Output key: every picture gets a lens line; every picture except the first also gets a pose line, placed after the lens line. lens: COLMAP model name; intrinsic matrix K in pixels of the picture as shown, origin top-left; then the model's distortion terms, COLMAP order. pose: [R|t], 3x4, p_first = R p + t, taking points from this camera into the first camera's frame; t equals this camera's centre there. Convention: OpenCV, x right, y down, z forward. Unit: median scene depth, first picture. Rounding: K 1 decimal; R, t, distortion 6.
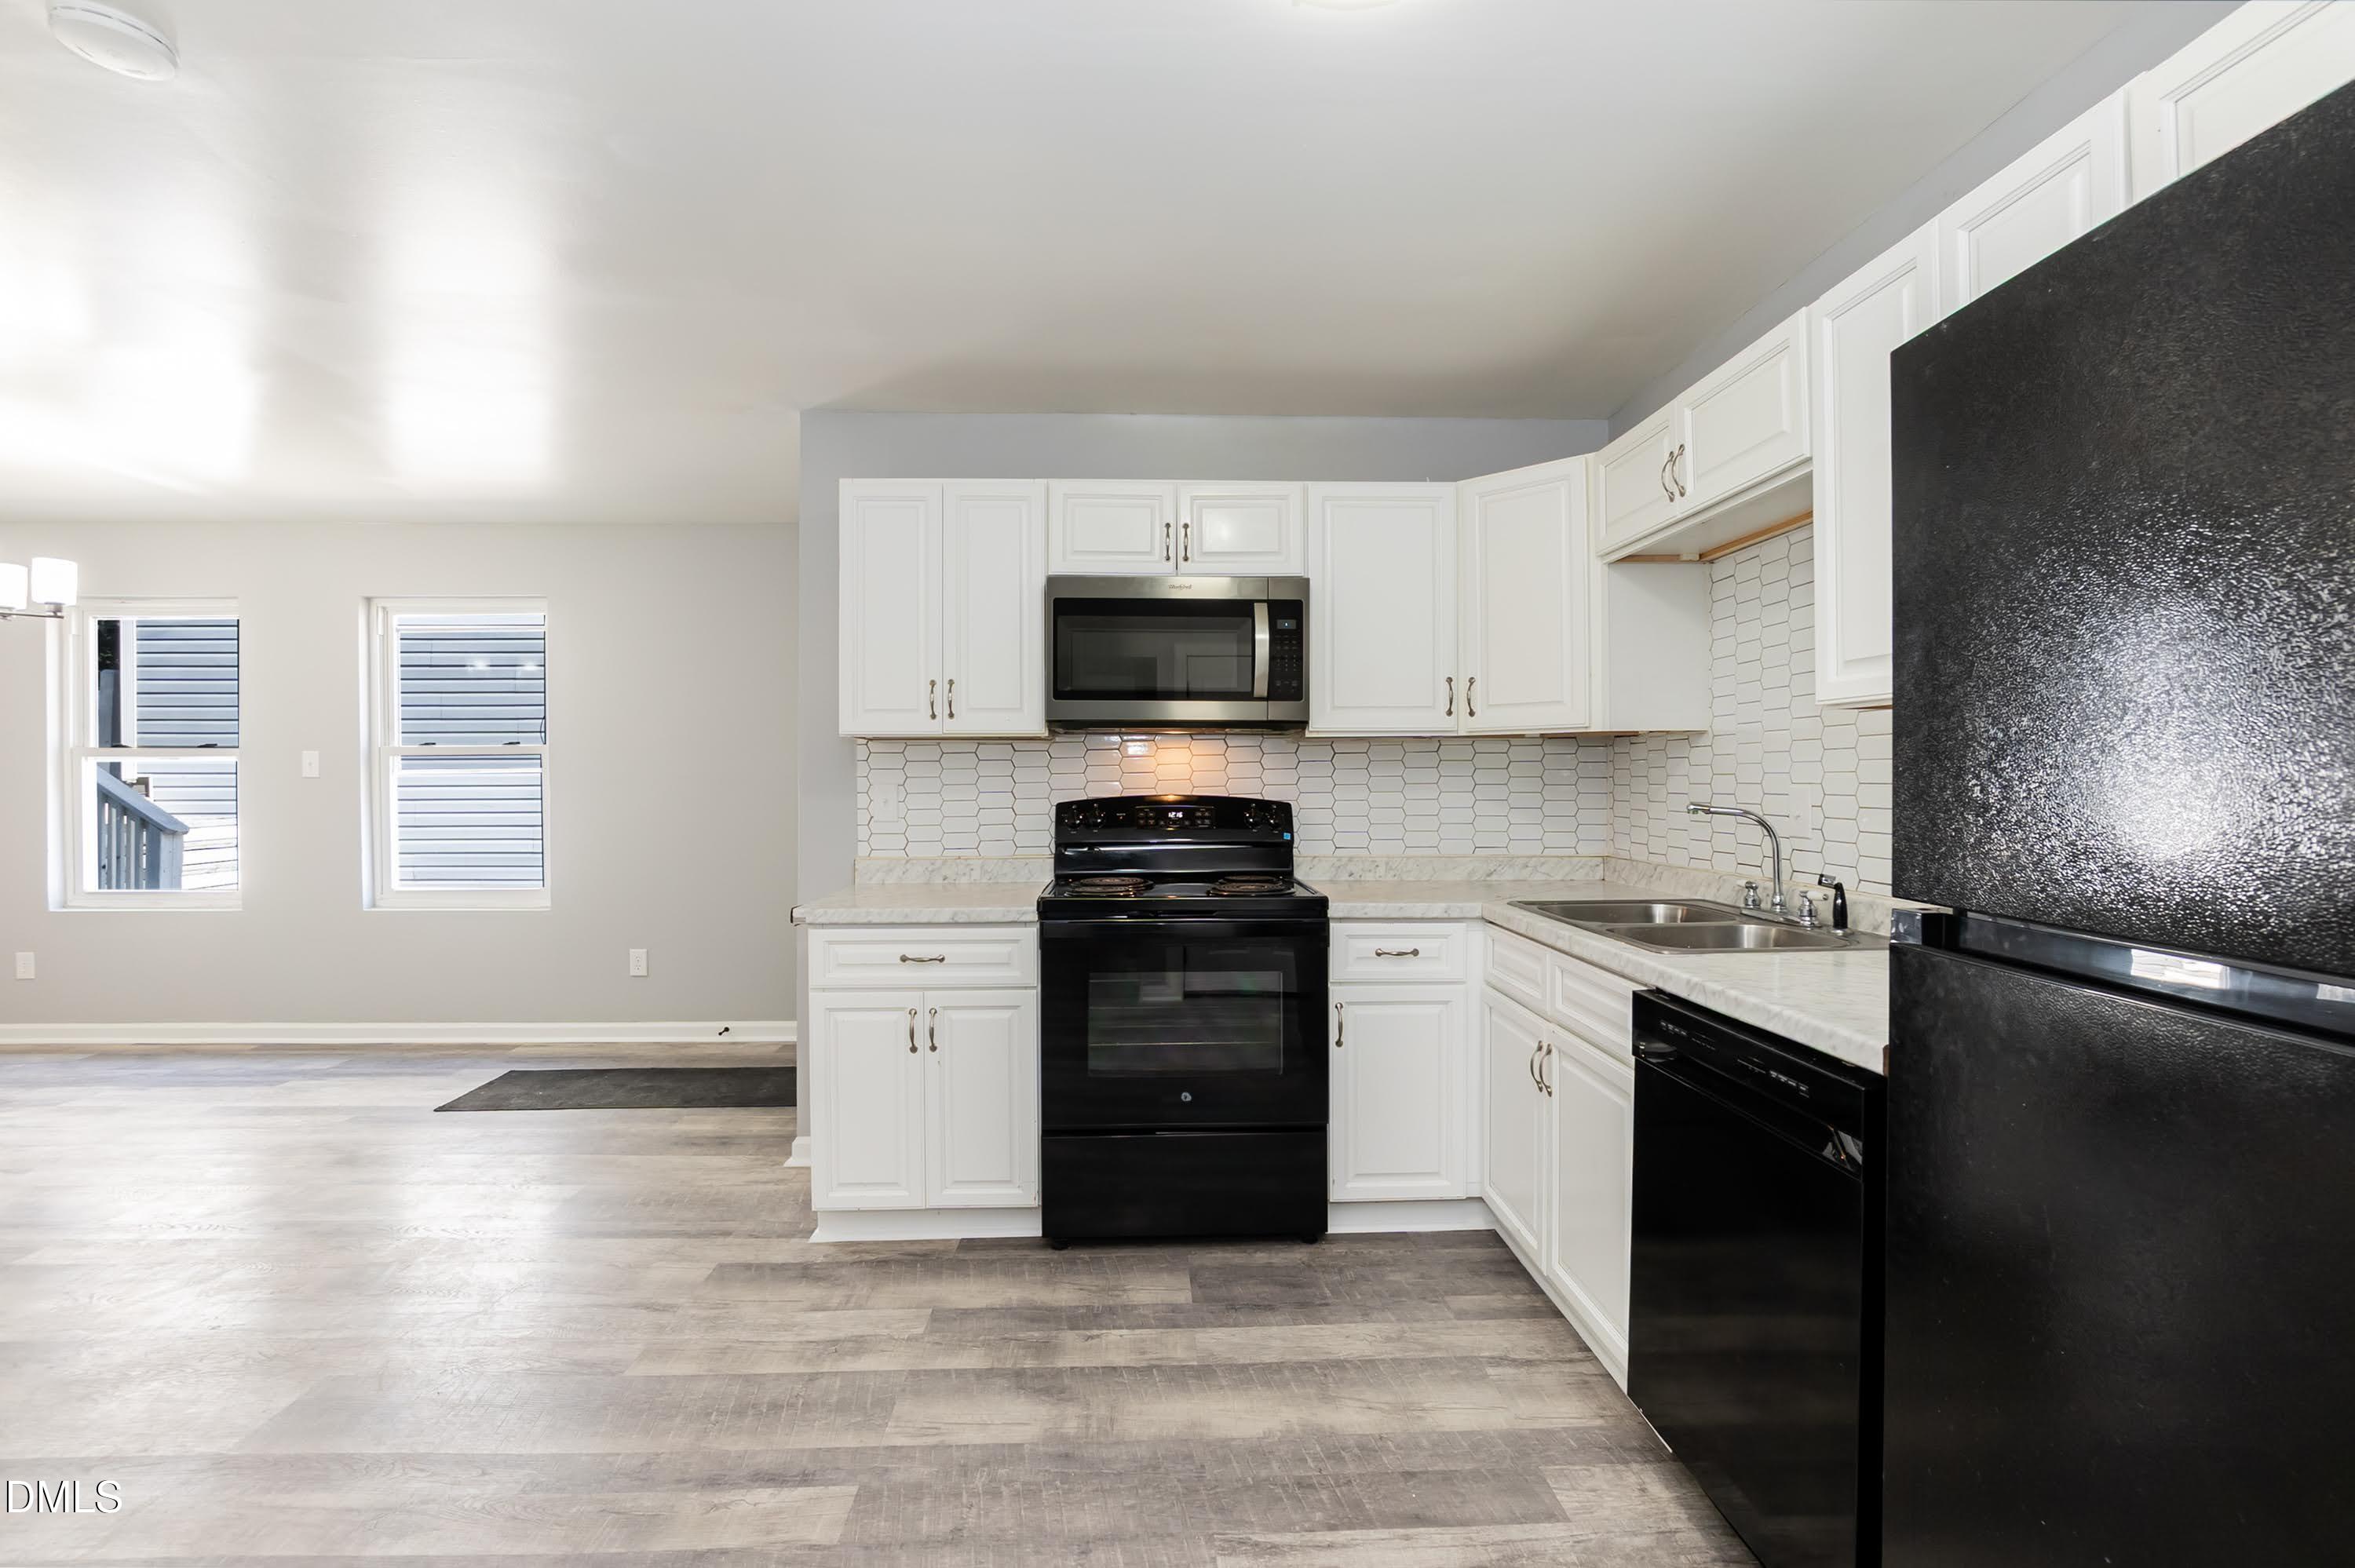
lens RADIAL K [[1017.9, 0, 1177.5], [0, 1017.9, 784.0], [0, 0, 1]] dist [-0.035272, 0.012126]
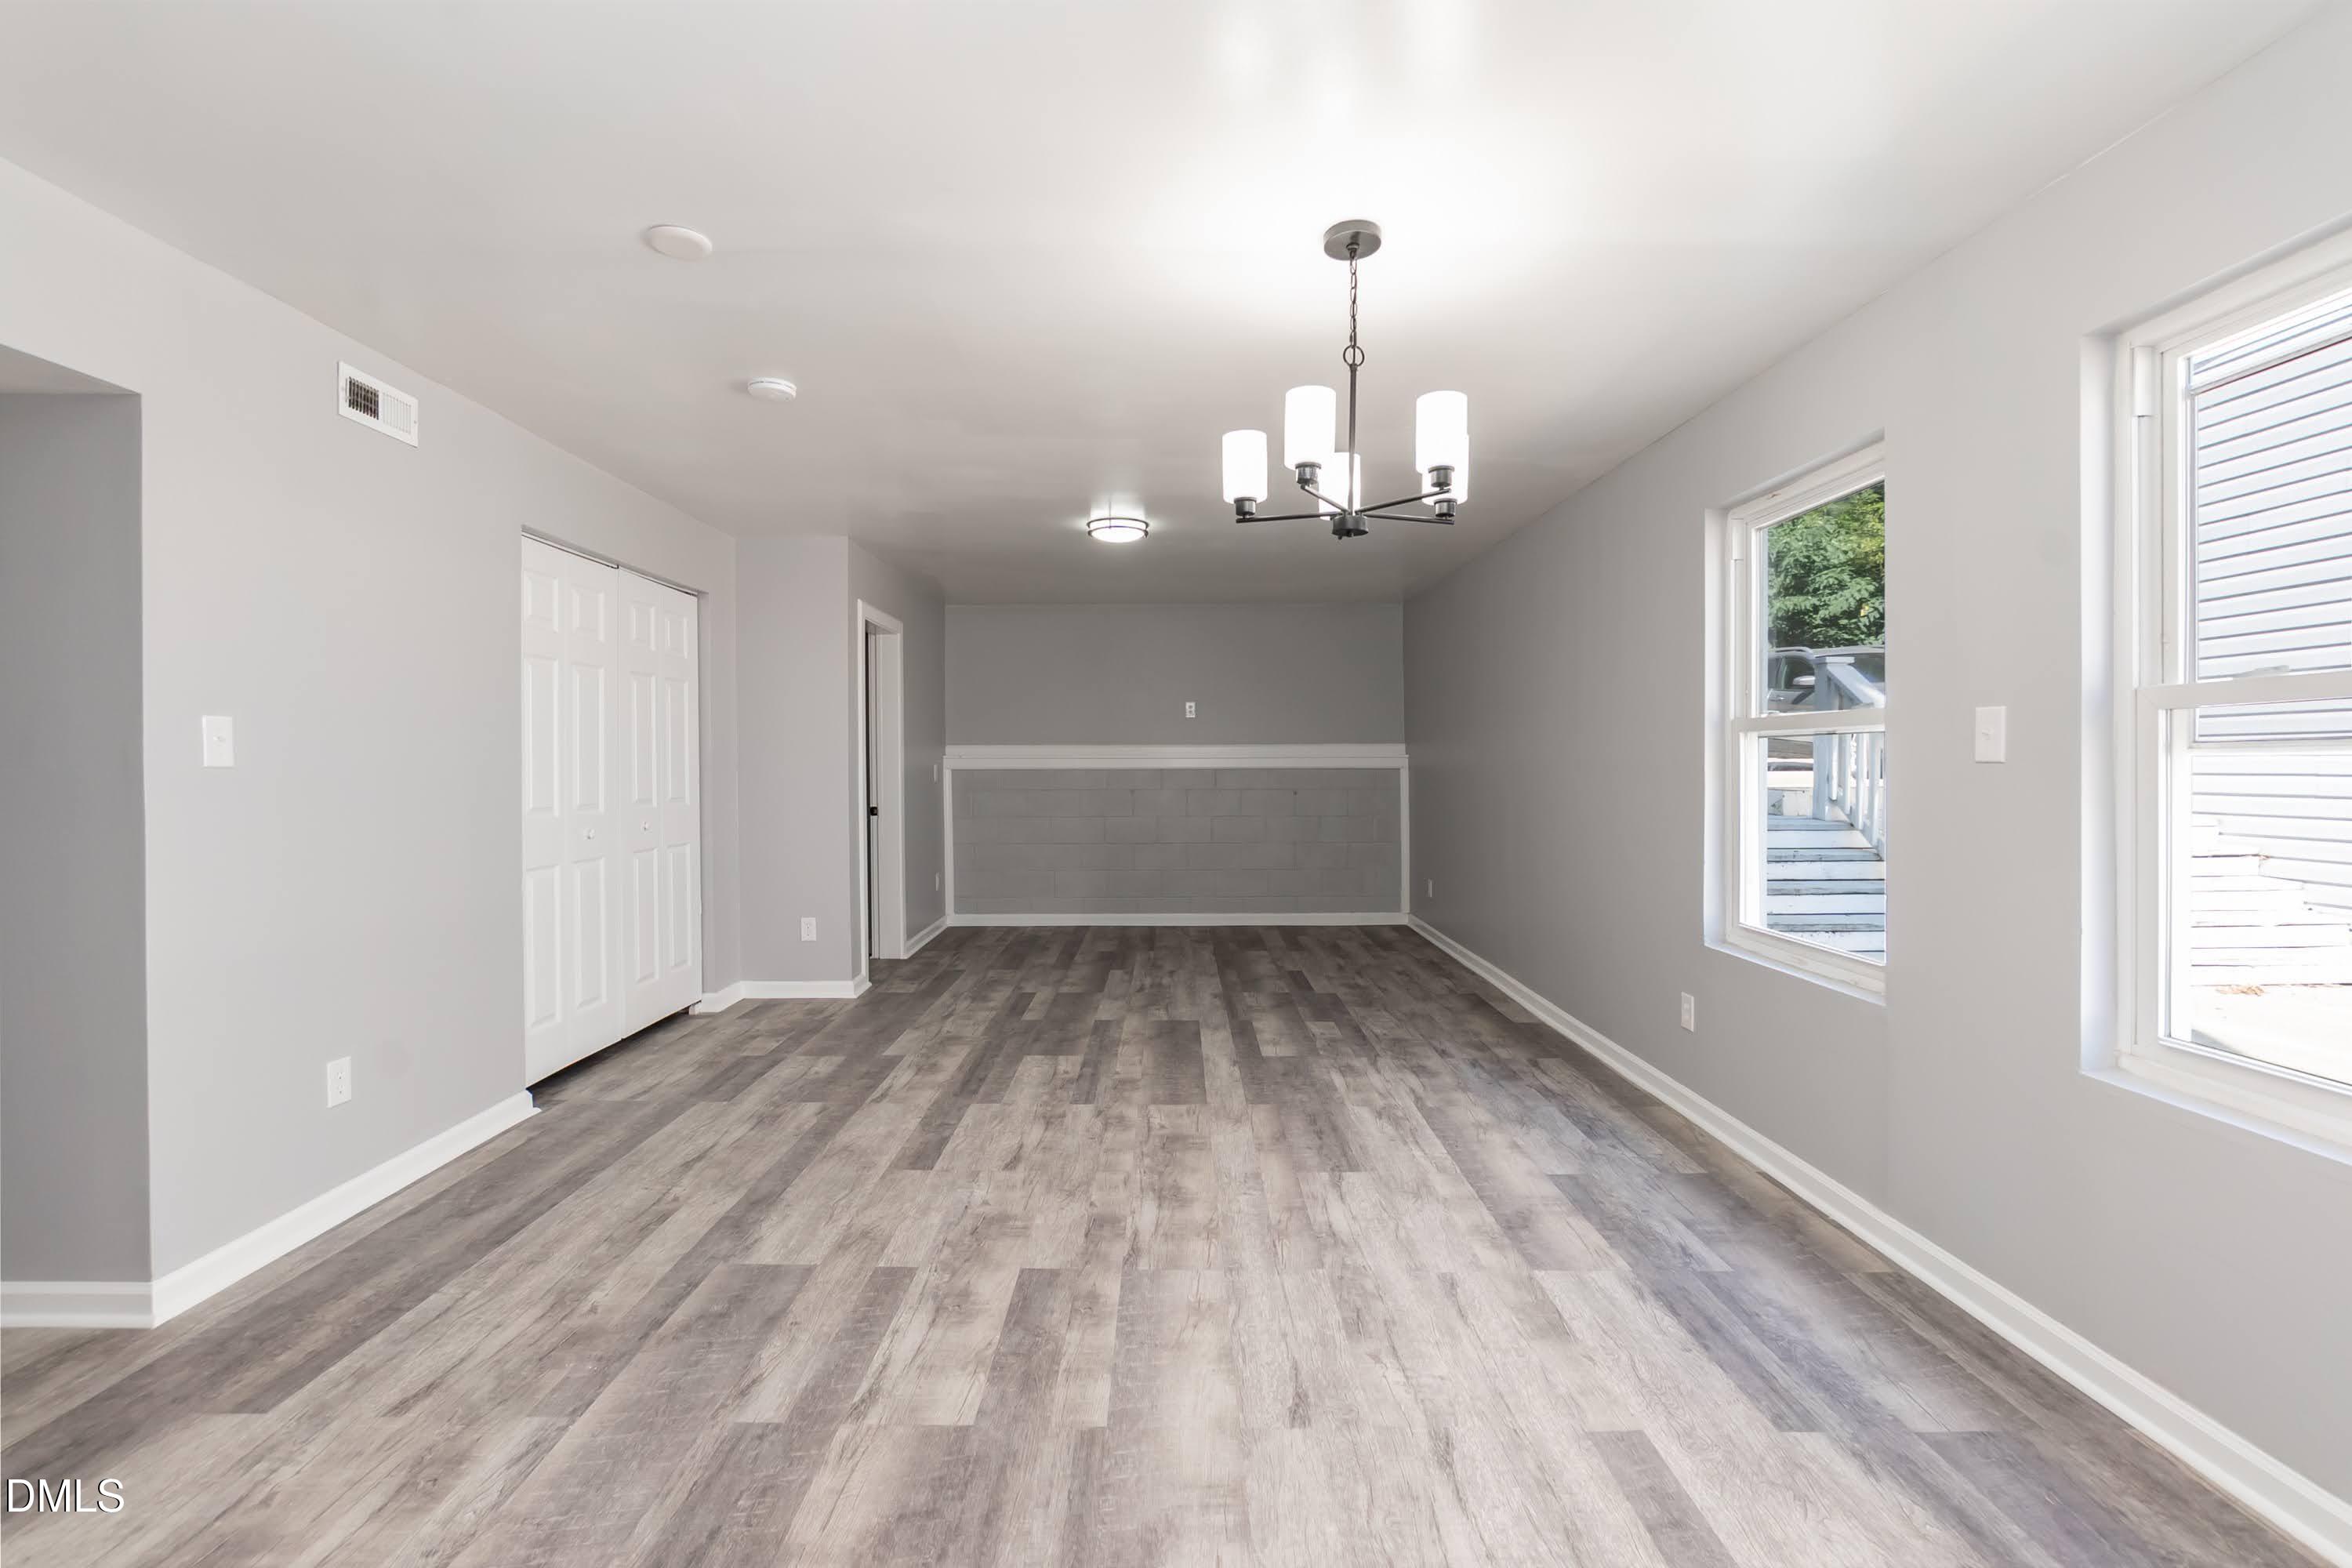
lens RADIAL K [[1016.8, 0, 1176.0], [0, 1016.8, 784.0], [0, 0, 1]] dist [-0.035272, 0.012126]
pose [[-0.033680, 0.018021, -0.999270, -0.373278], [-0.001911, 0.999834, 0.018095, -0.003603], [0.999431, 0.002519, -0.033640, 0.616471]]
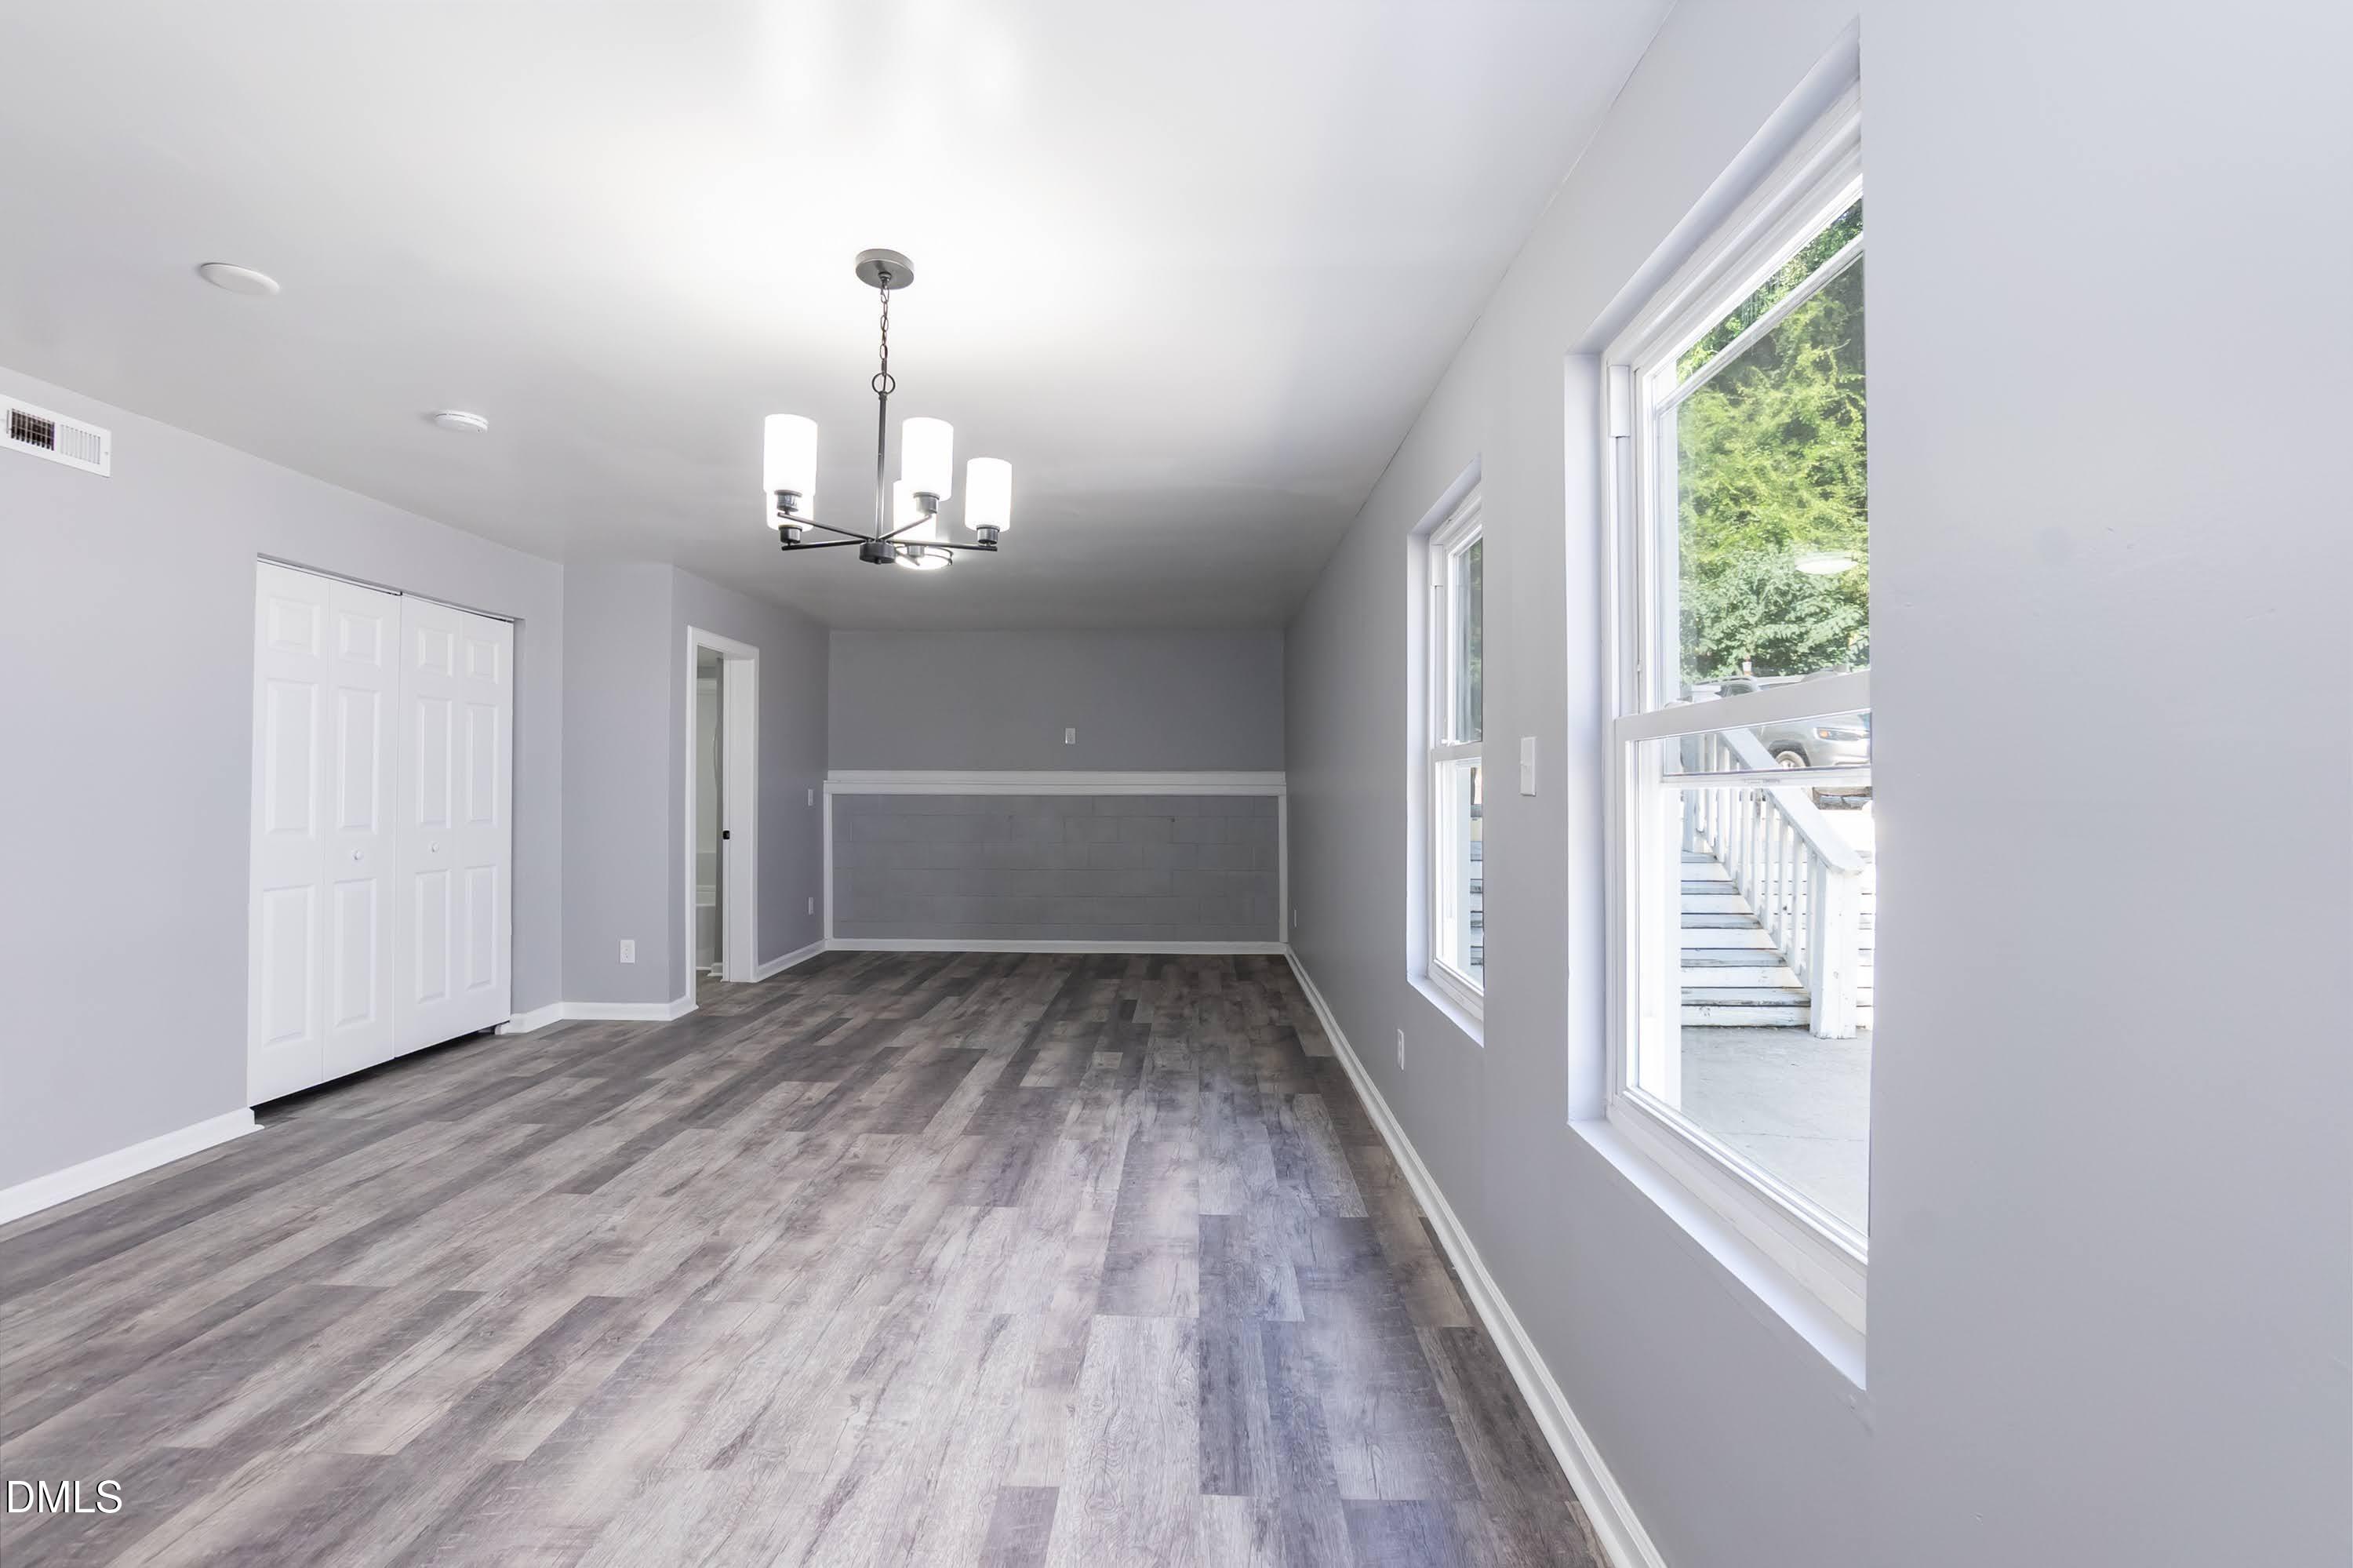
lens RADIAL K [[1017.2, 0, 1176.5], [0, 1017.2, 784.0], [0, 0, 1]] dist [-0.035272, 0.012126]
pose [[-0.059770, -0.007771, -0.998182, -0.389917], [-0.008996, 0.999933, -0.007246, -0.005907], [0.998172, 0.008547, -0.059836, 0.852297]]
